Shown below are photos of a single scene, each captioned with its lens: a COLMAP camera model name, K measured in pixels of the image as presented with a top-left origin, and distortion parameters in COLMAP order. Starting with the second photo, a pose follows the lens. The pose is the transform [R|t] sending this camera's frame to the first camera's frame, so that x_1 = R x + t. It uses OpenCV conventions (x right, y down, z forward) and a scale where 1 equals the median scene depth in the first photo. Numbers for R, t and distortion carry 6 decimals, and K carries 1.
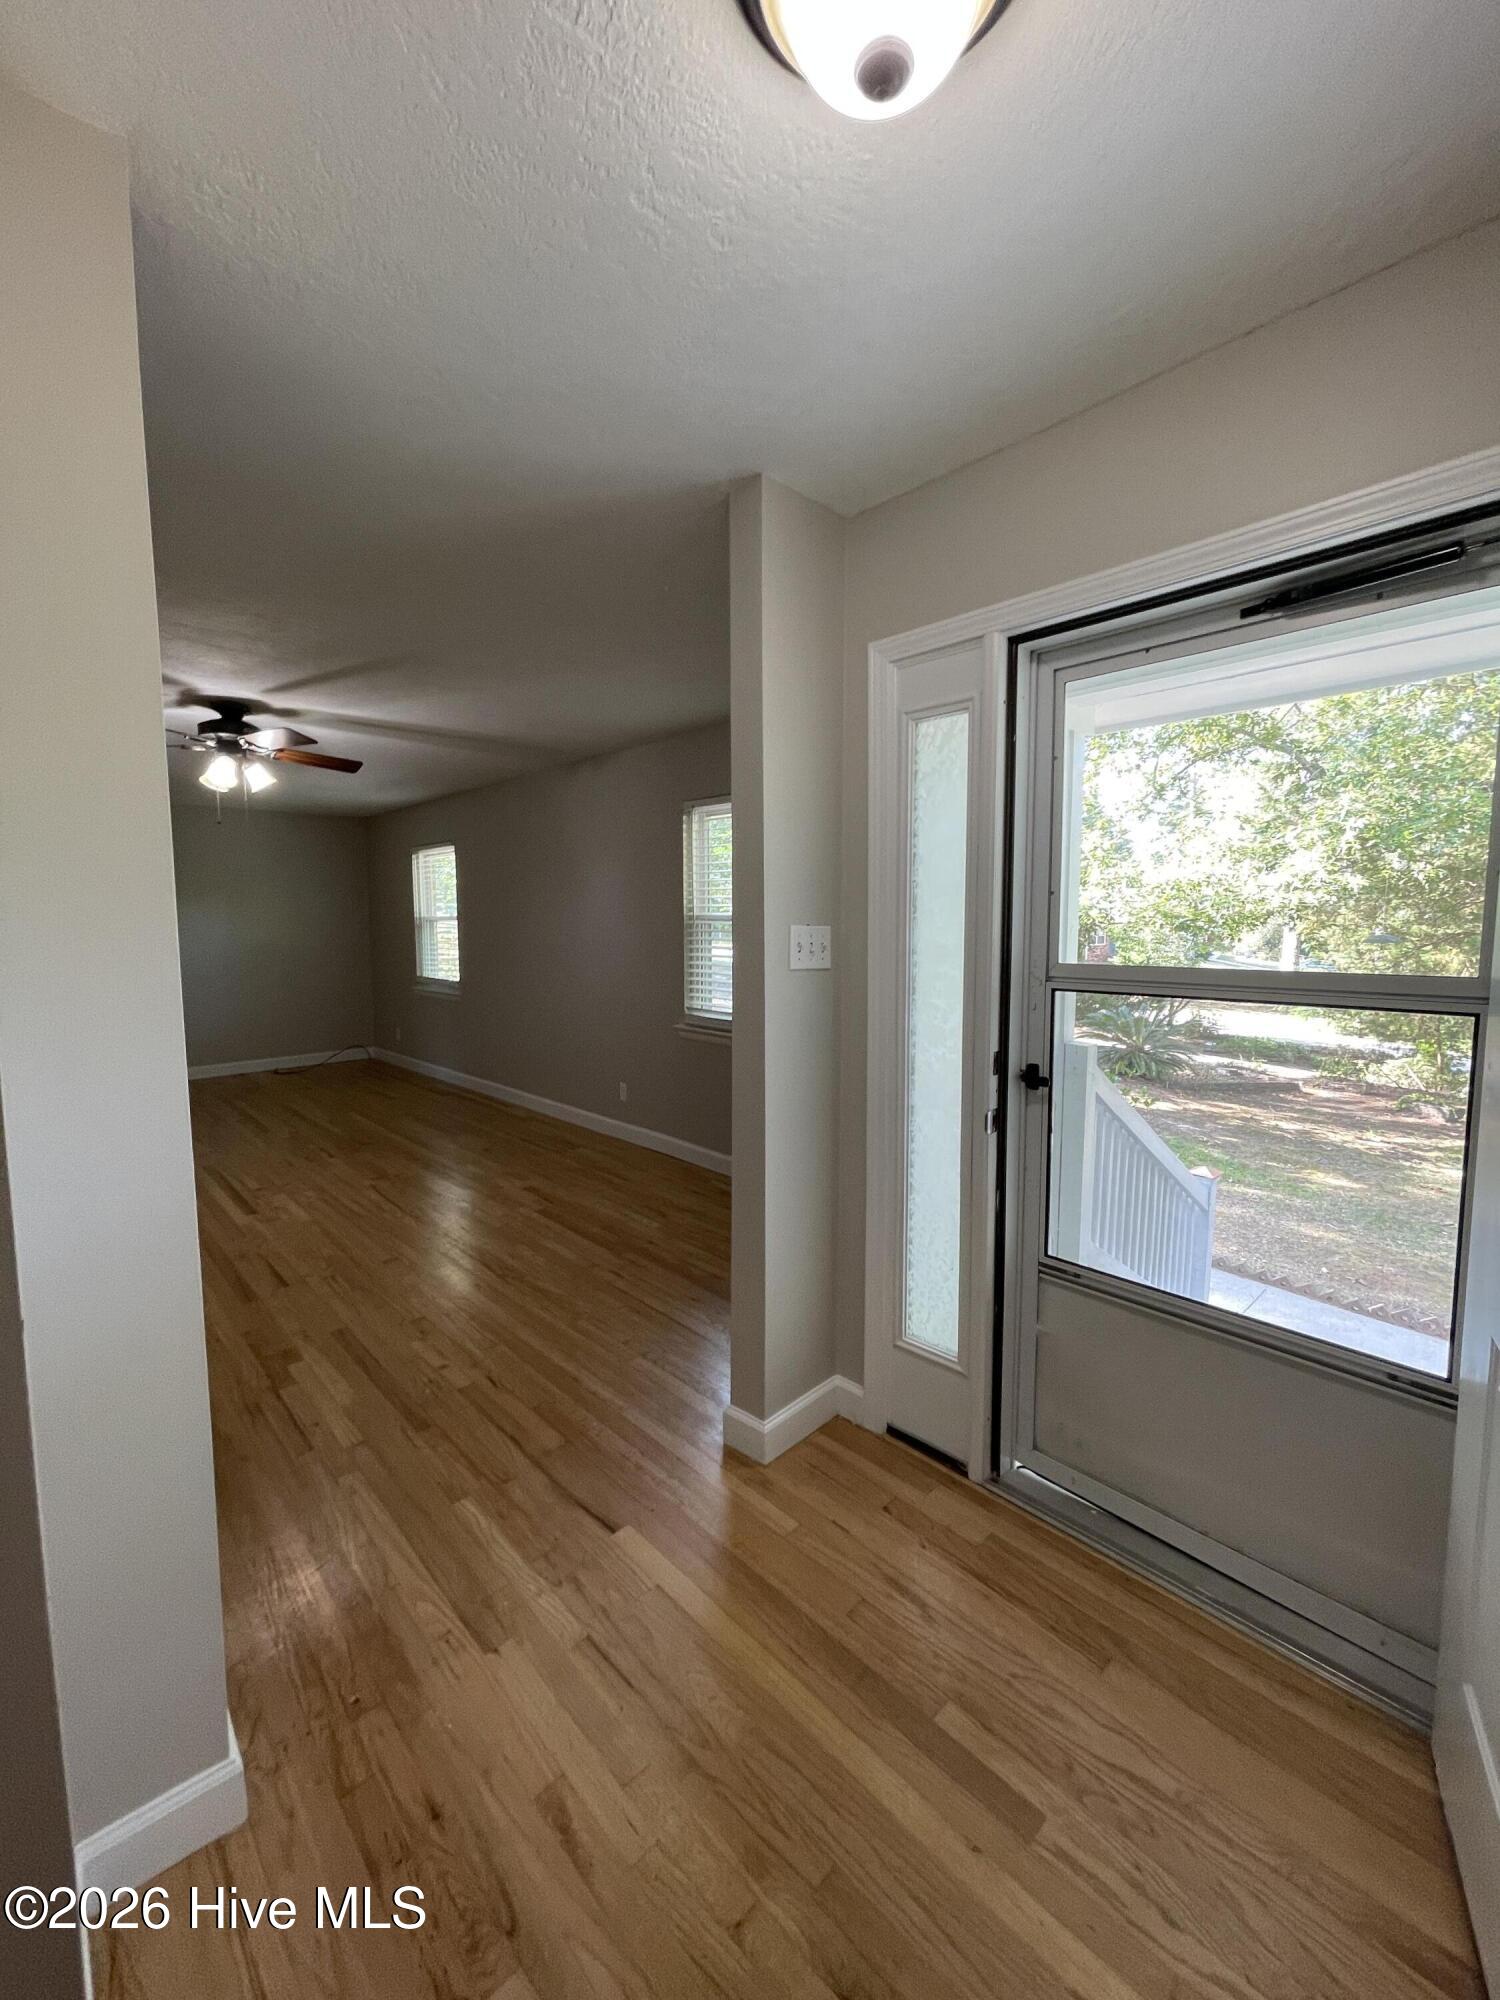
lens RADIAL K [[811.3, 0, 745.1], [0, 811.3, 993.1], [0, 0, 1]] dist [-0.003873, 0.000752]
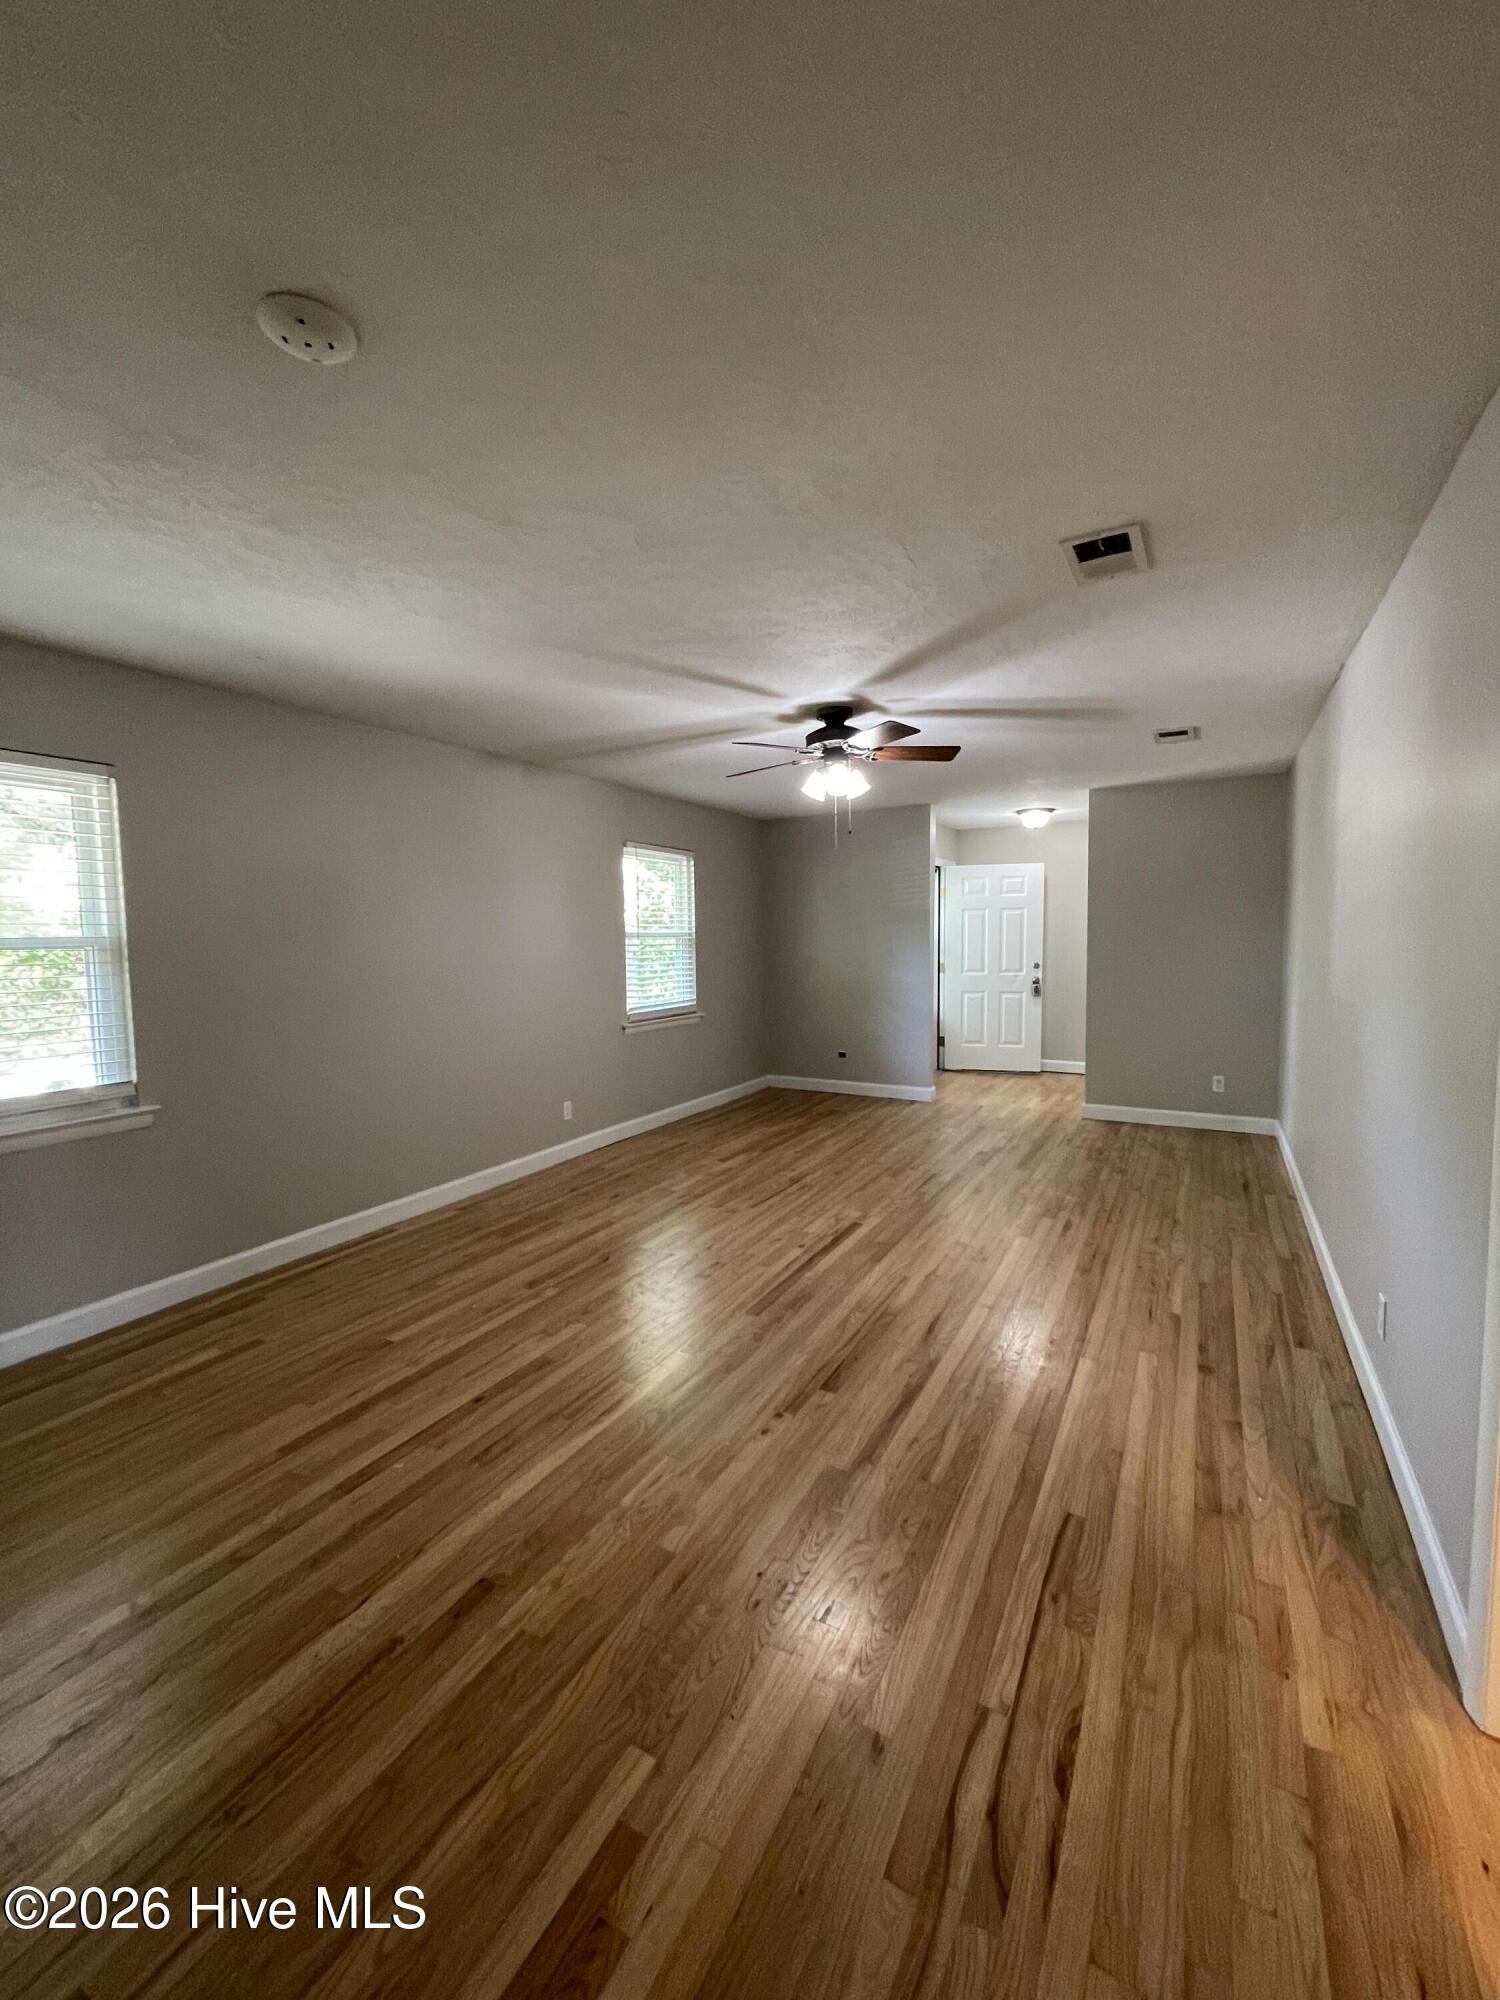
lens RADIAL K [[811.3, 0, 744.3], [0, 811.3, 995.9], [0, 0, 1]] dist [-0.003873, 0.000752]
pose [[-0.288343, -0.064289, 0.955367, -1.522806], [0.106038, 0.989463, 0.098588, -0.122062], [-0.951638, 0.129732, -0.278488, 1.388041]]
